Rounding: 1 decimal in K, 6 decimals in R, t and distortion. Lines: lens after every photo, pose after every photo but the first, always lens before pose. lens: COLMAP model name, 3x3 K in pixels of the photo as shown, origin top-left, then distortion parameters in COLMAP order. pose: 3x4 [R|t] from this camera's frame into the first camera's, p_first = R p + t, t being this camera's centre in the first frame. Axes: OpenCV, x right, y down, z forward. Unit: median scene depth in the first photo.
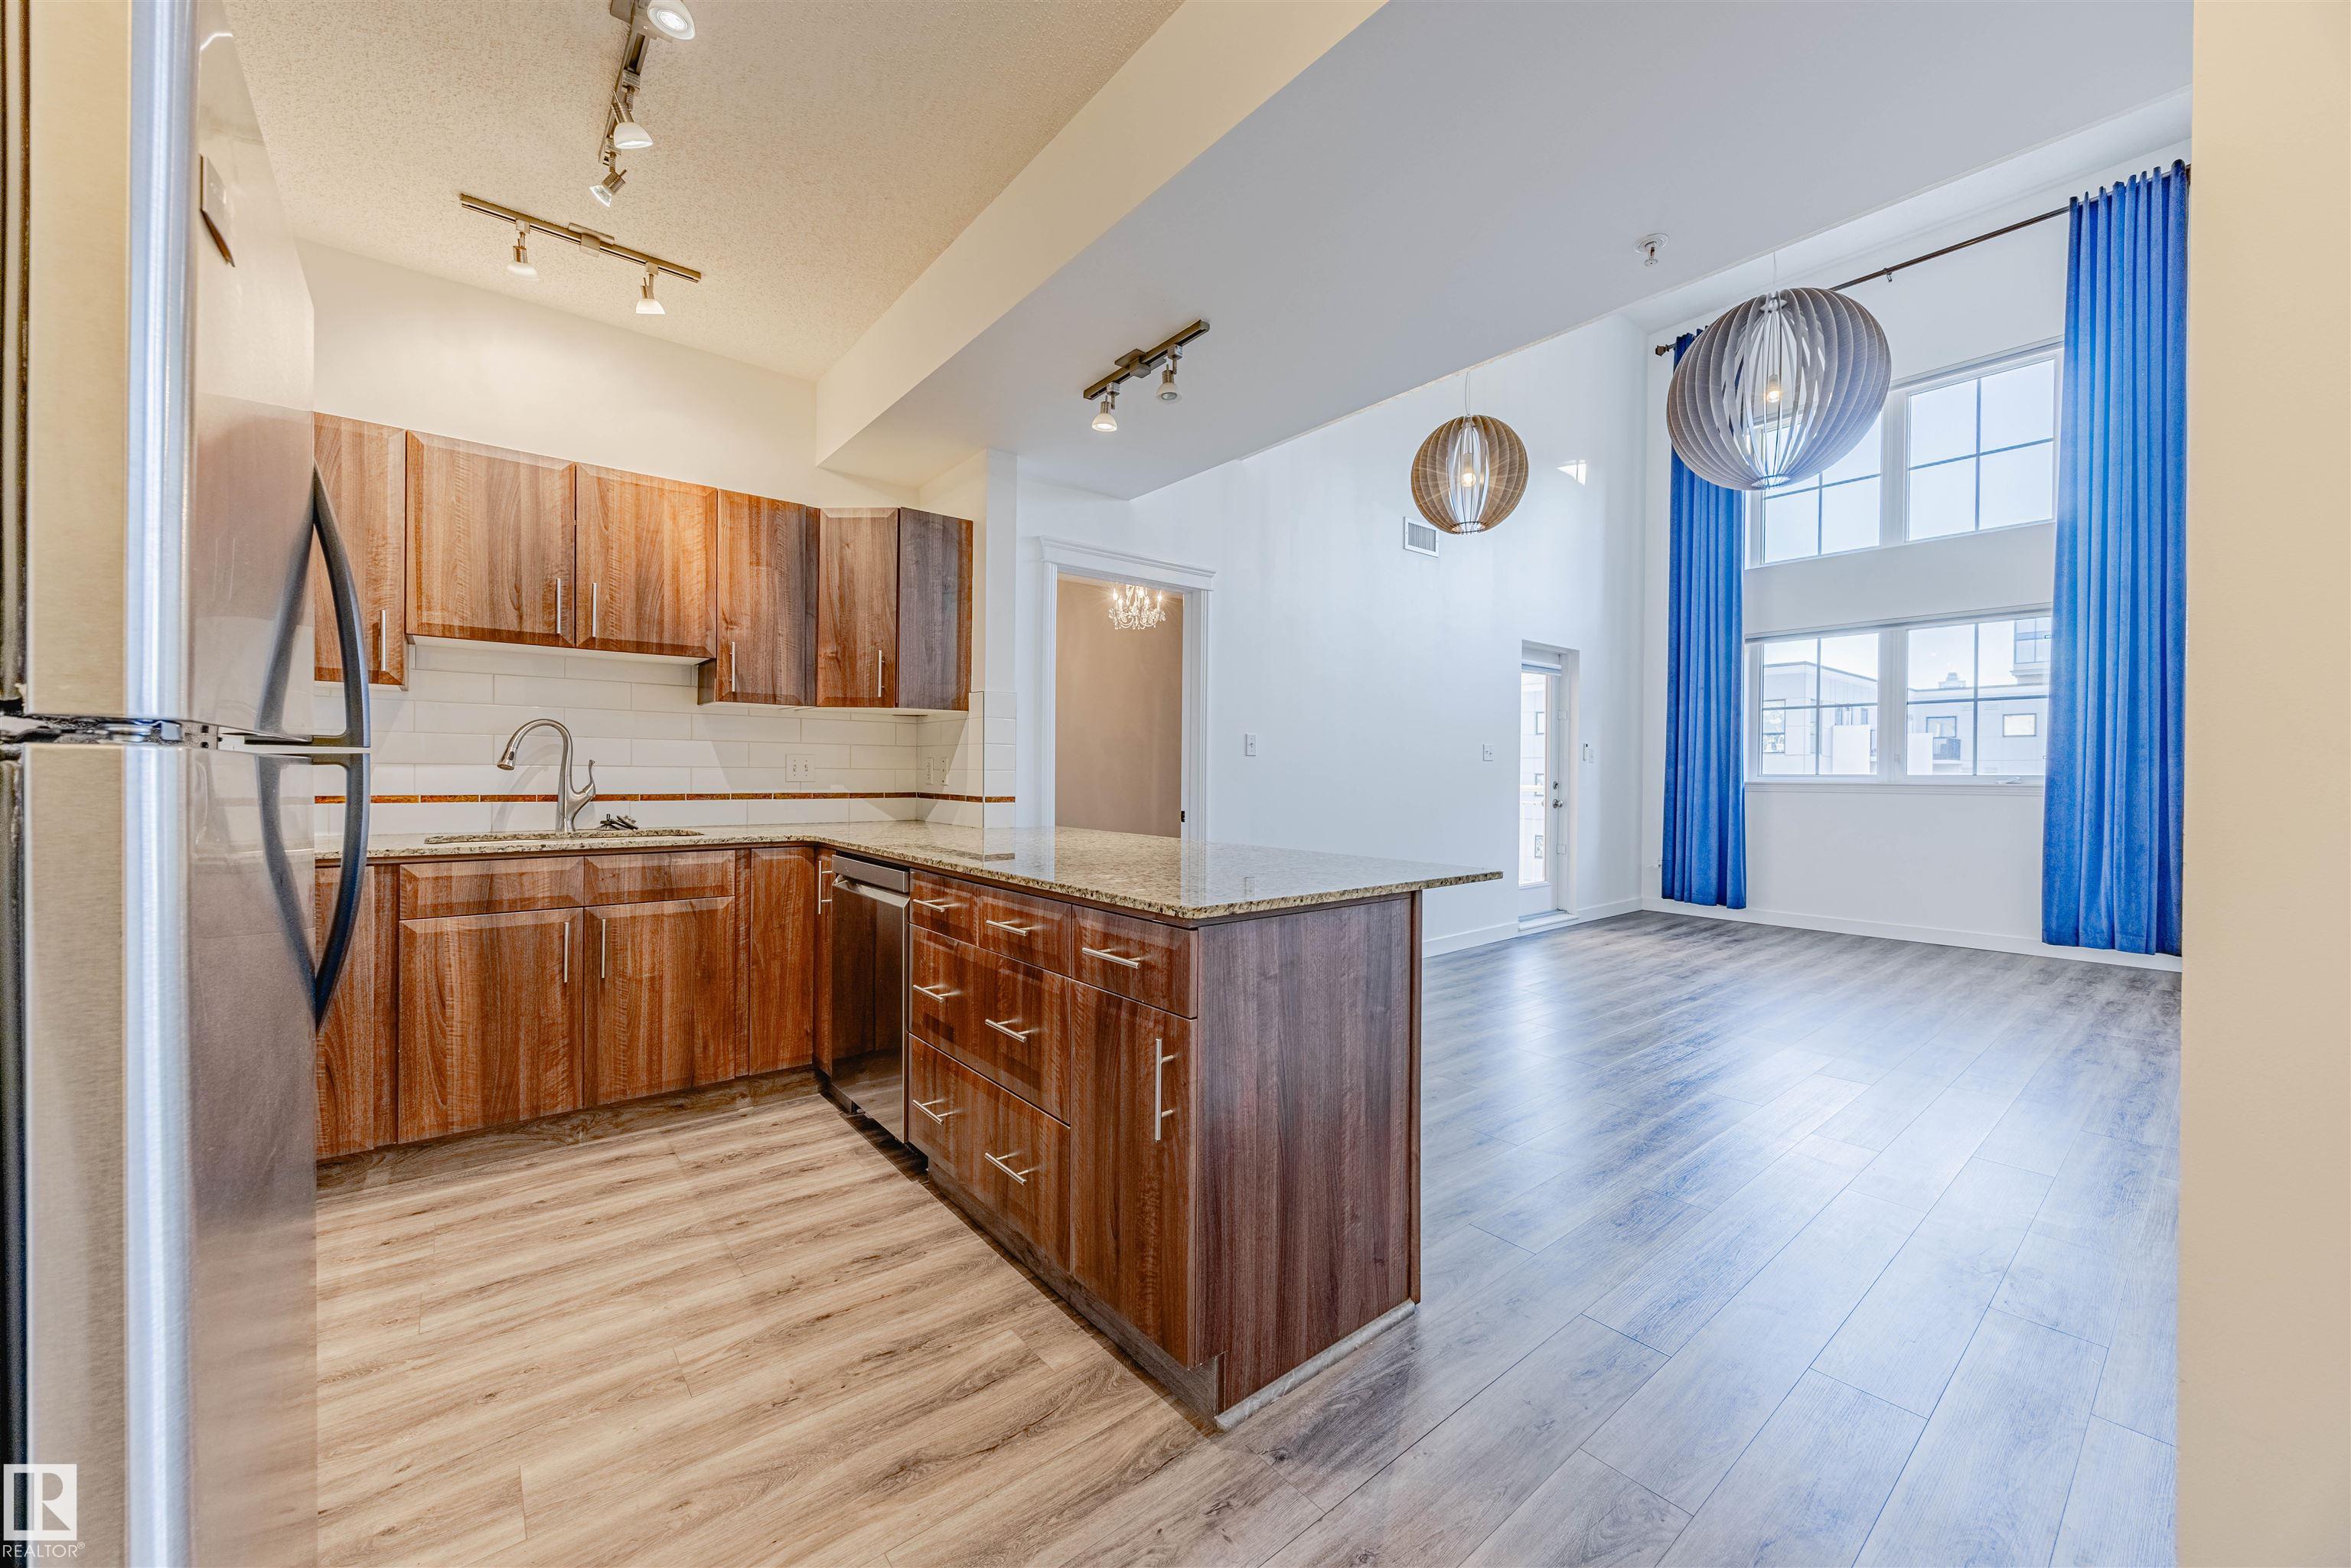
lens RADIAL K [[888.6, 0, 1185.3], [0, 888.6, 777.6], [0, 0, 1]] dist [-0.000049, -0.000367]
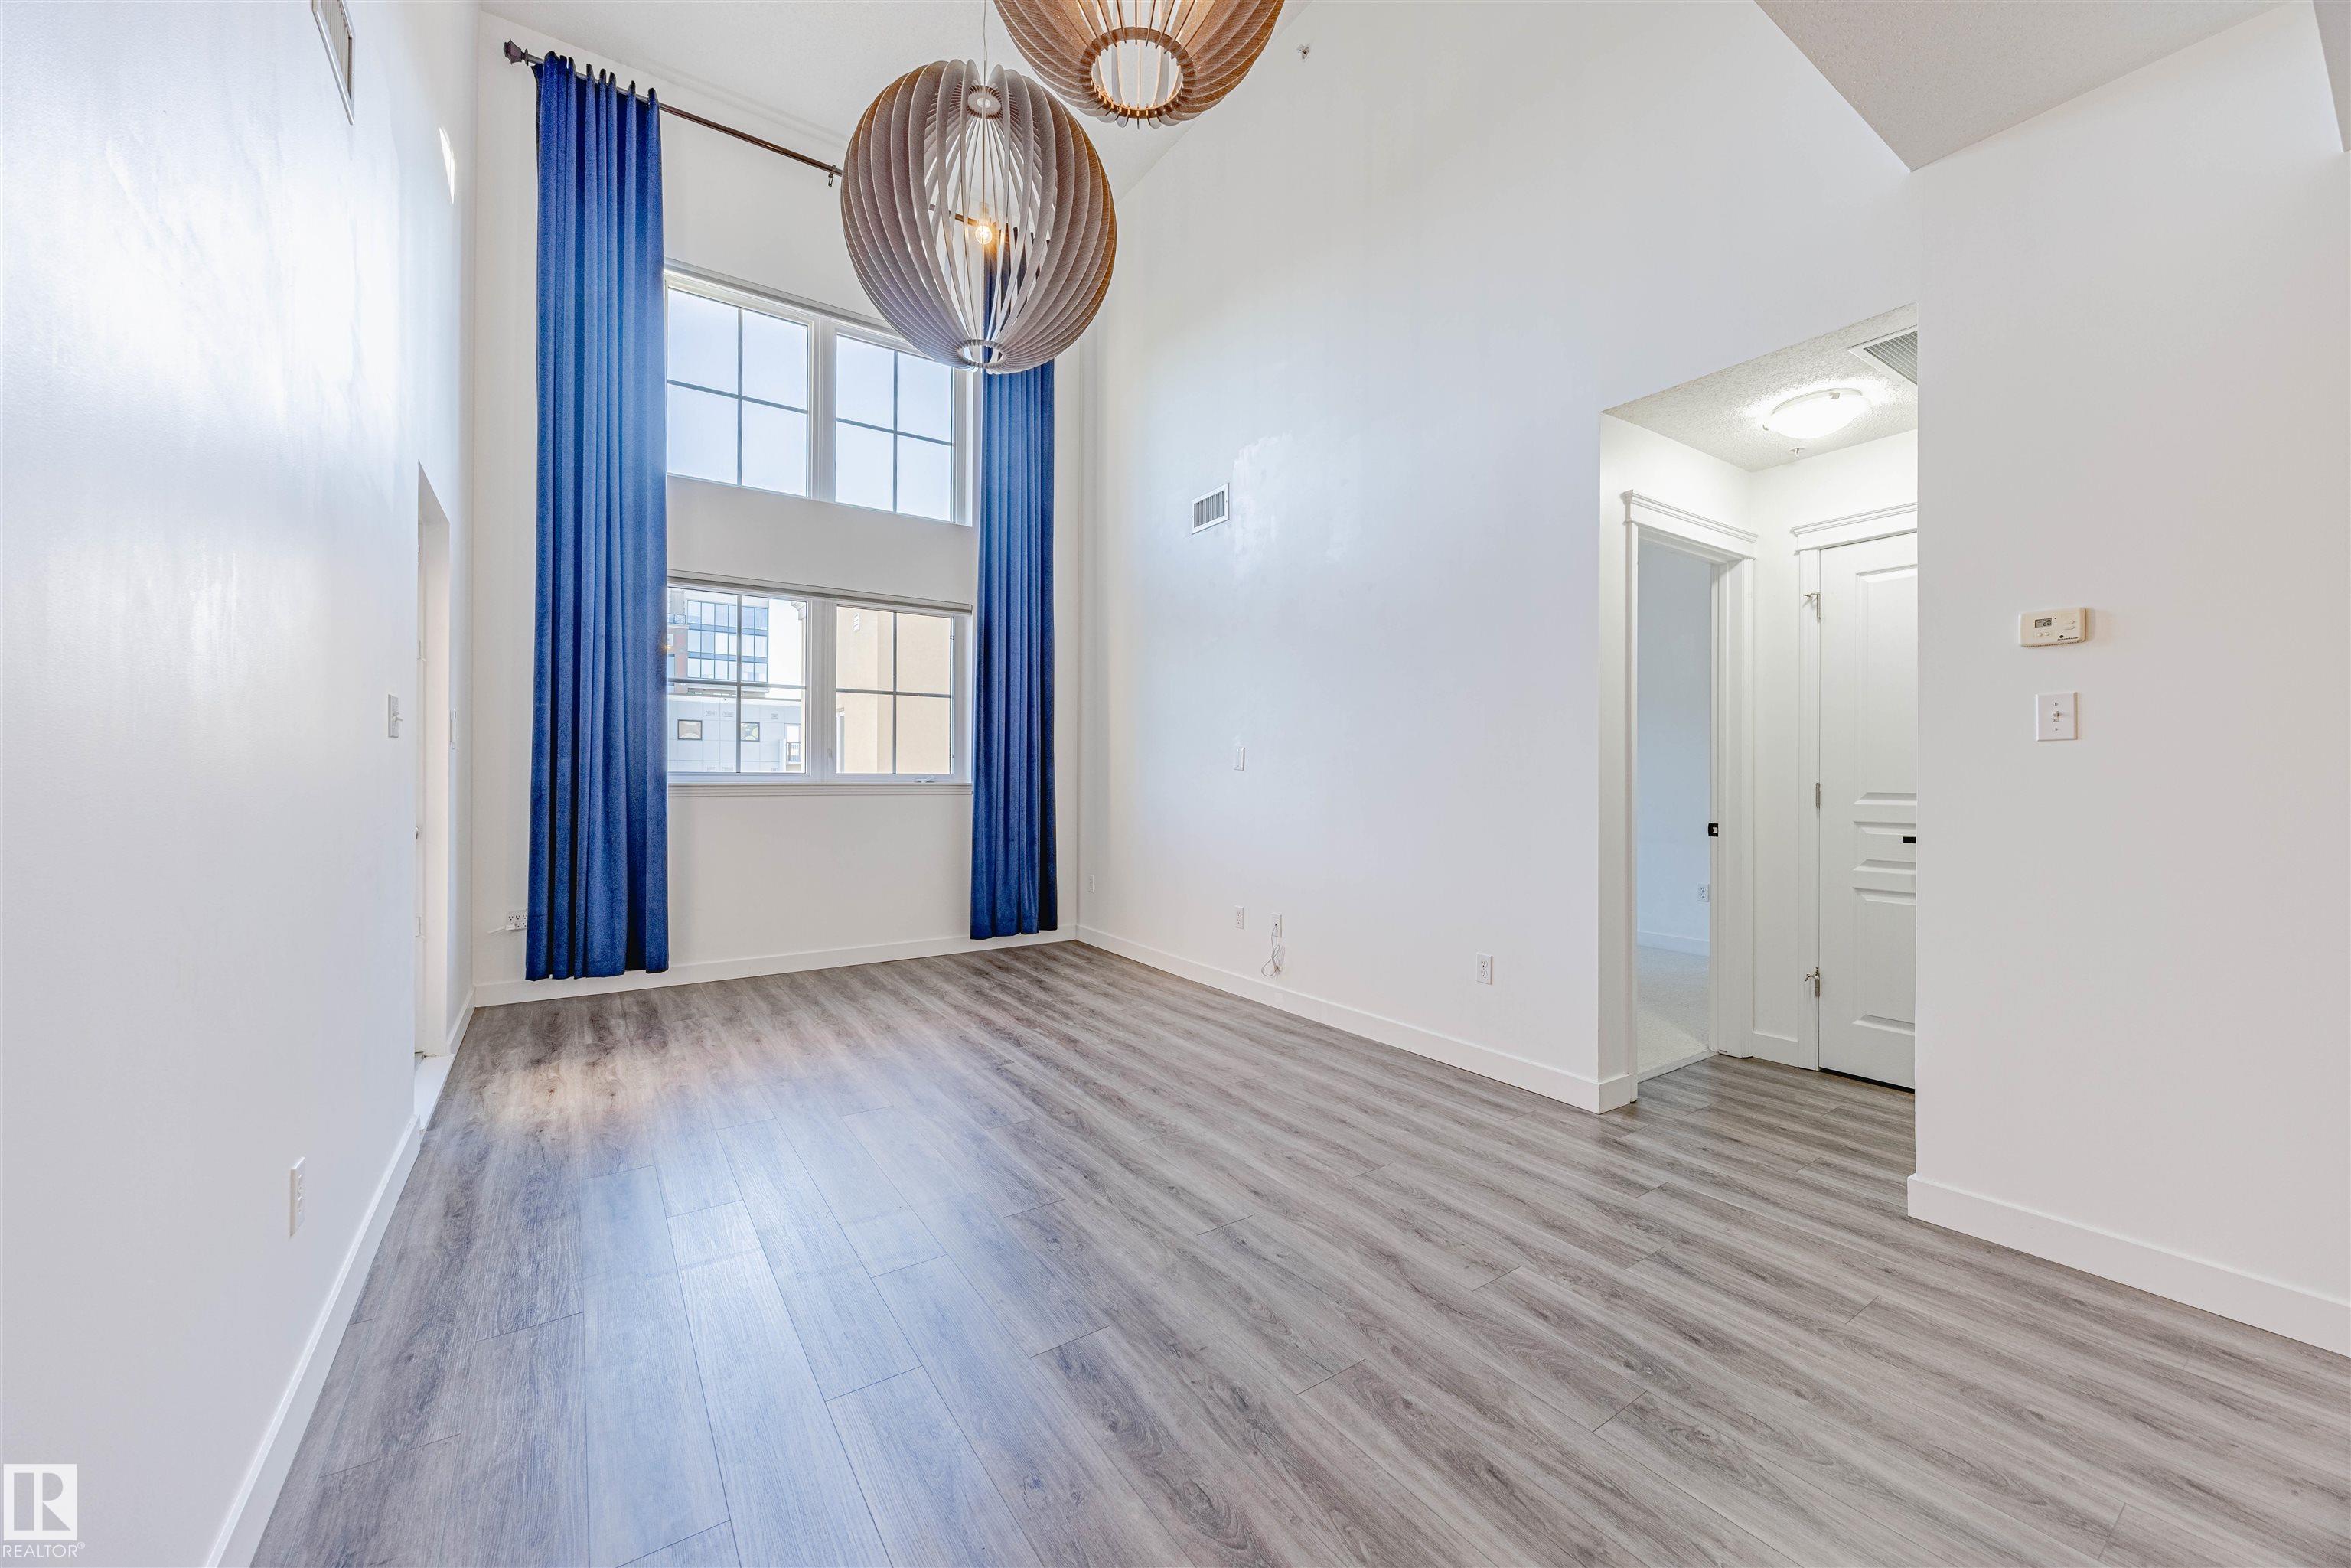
lens RADIAL K [[888.6, 0, 1185.3], [0, 888.6, 777.6], [0, 0, 1]] dist [-0.000049, -0.000367]
pose [[0.085403, -0.005960, 0.996329, -0.038969], [0.002522, 0.999980, 0.005765, -0.005702], [-0.996343, 0.002021, 0.085417, 1.084494]]
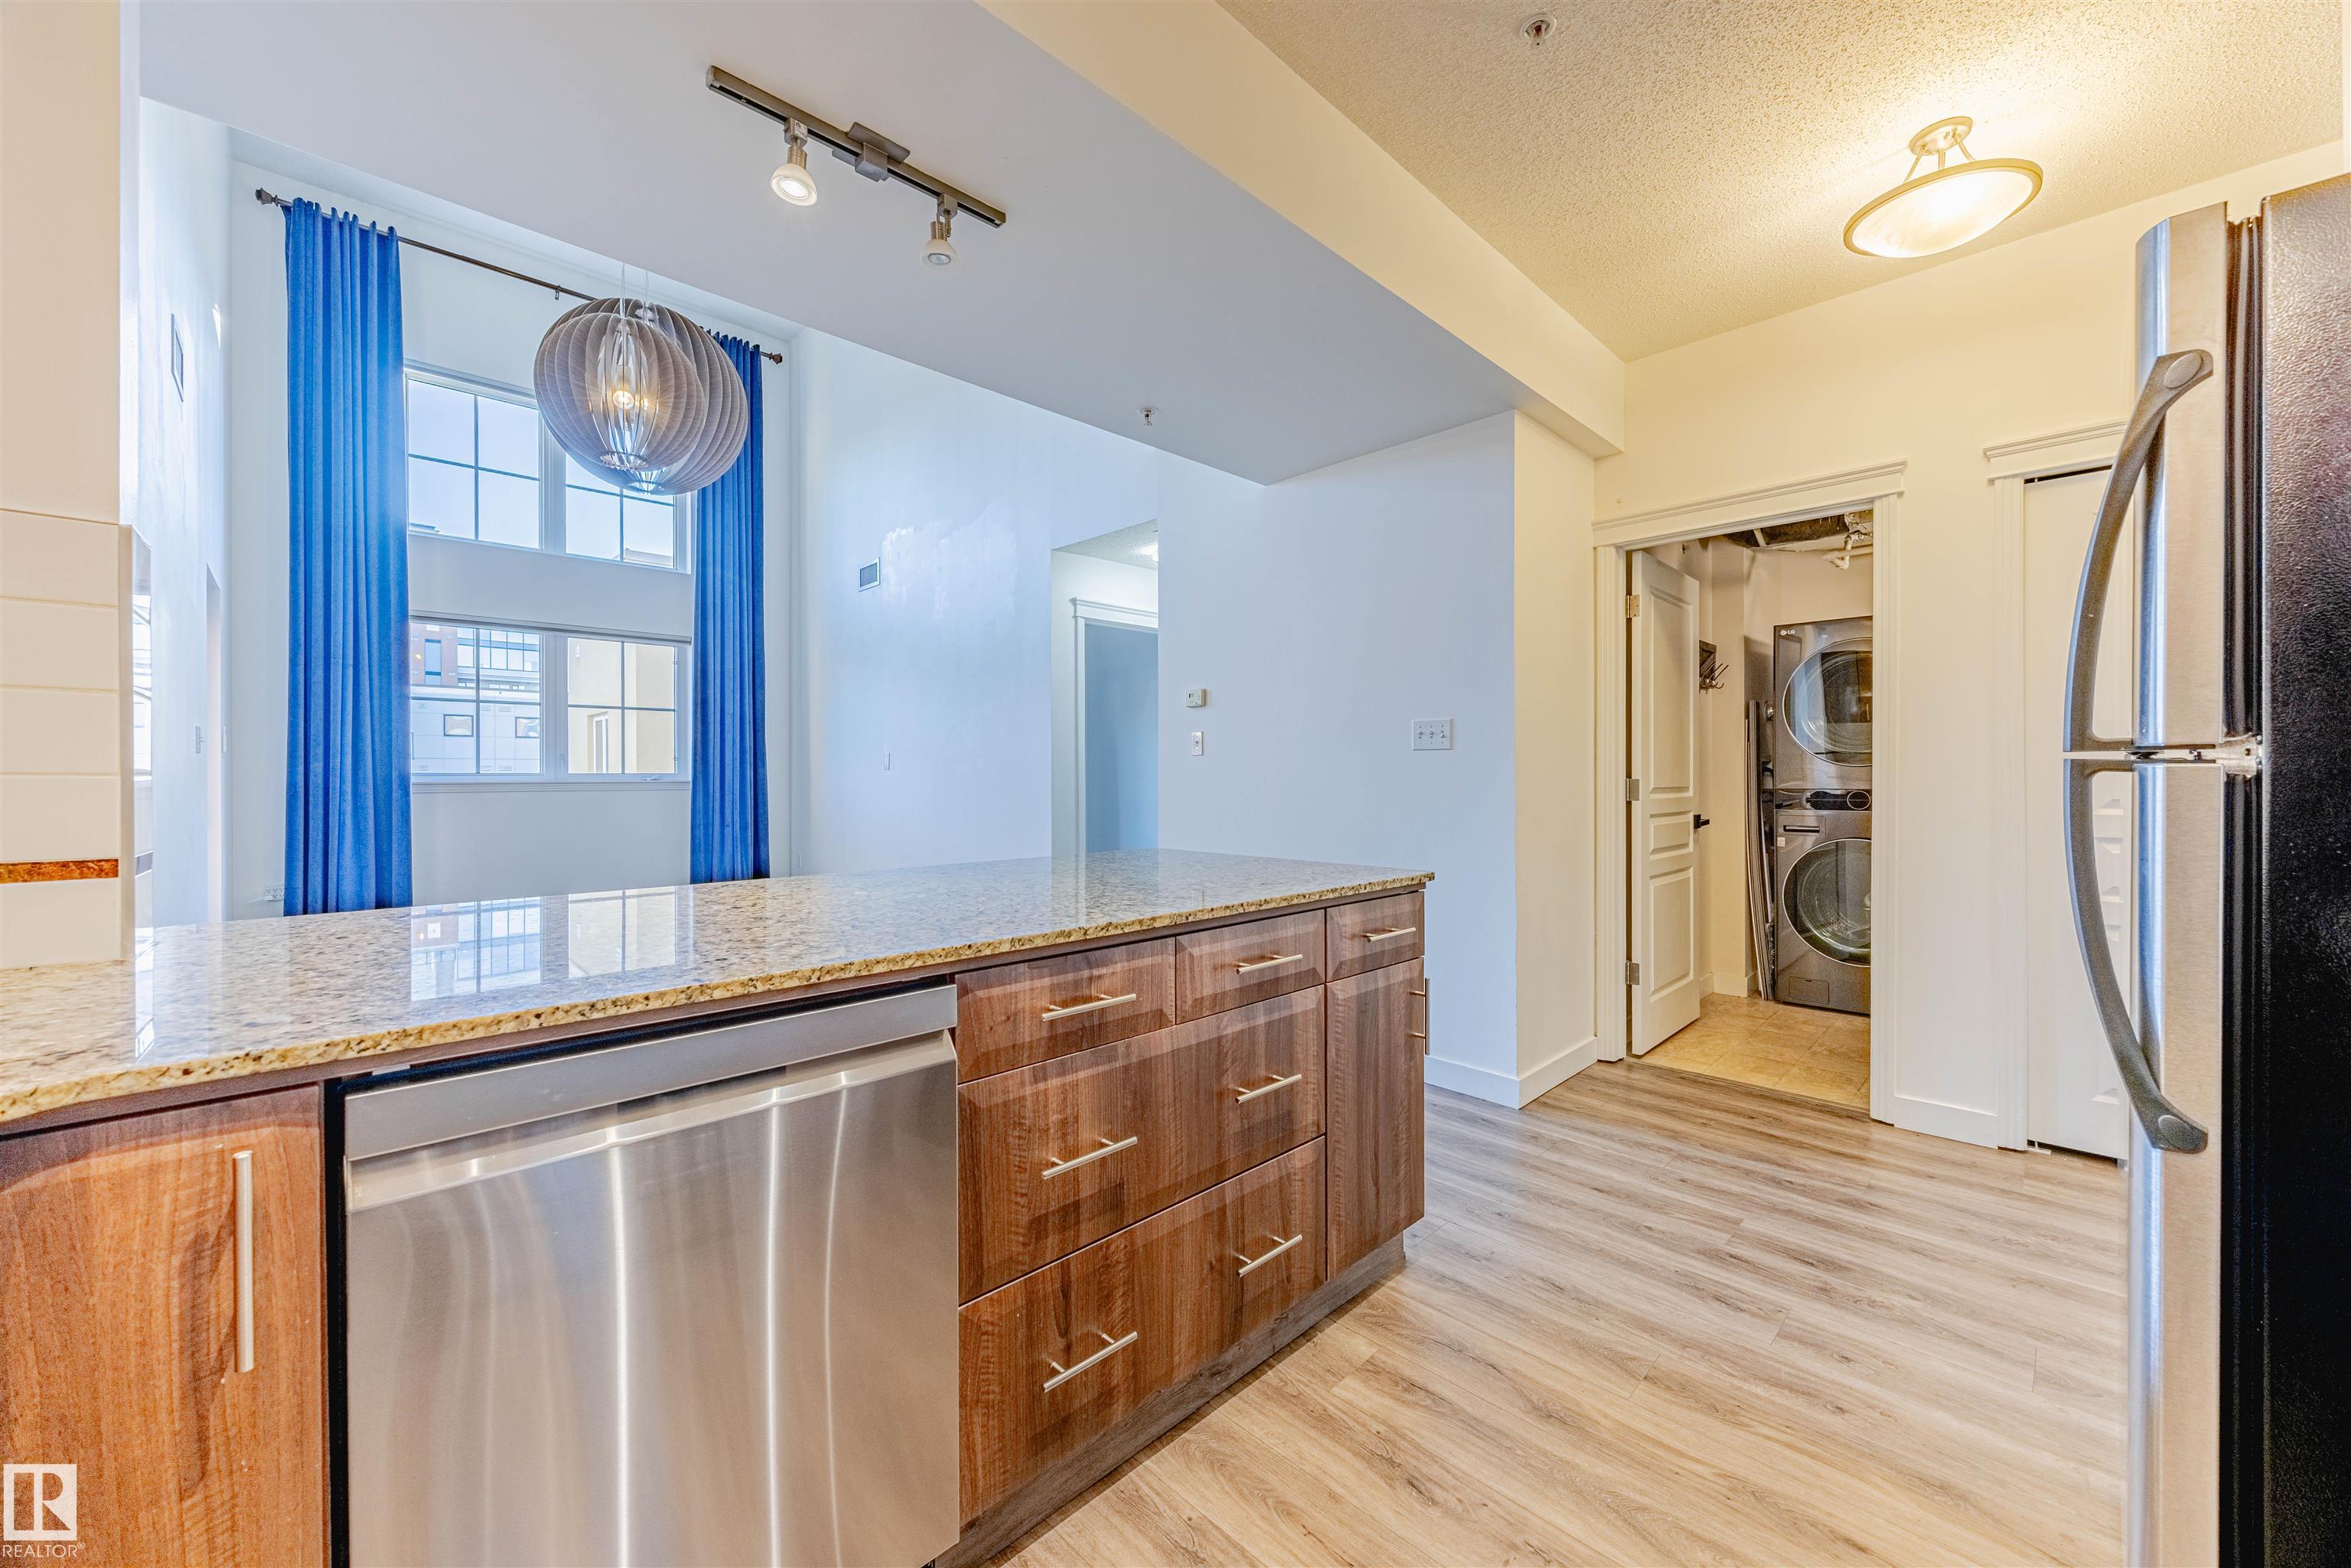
lens RADIAL K [[888.6, 0, 1185.3], [0, 888.6, 777.6], [0, 0, 1]] dist [-0.000049, -0.000367]
pose [[-0.089400, -0.009780, 0.995948, -0.583065], [0.006954, 0.999921, 0.010444, -0.007371], [-0.995972, 0.007860, -0.089325, 0.661611]]
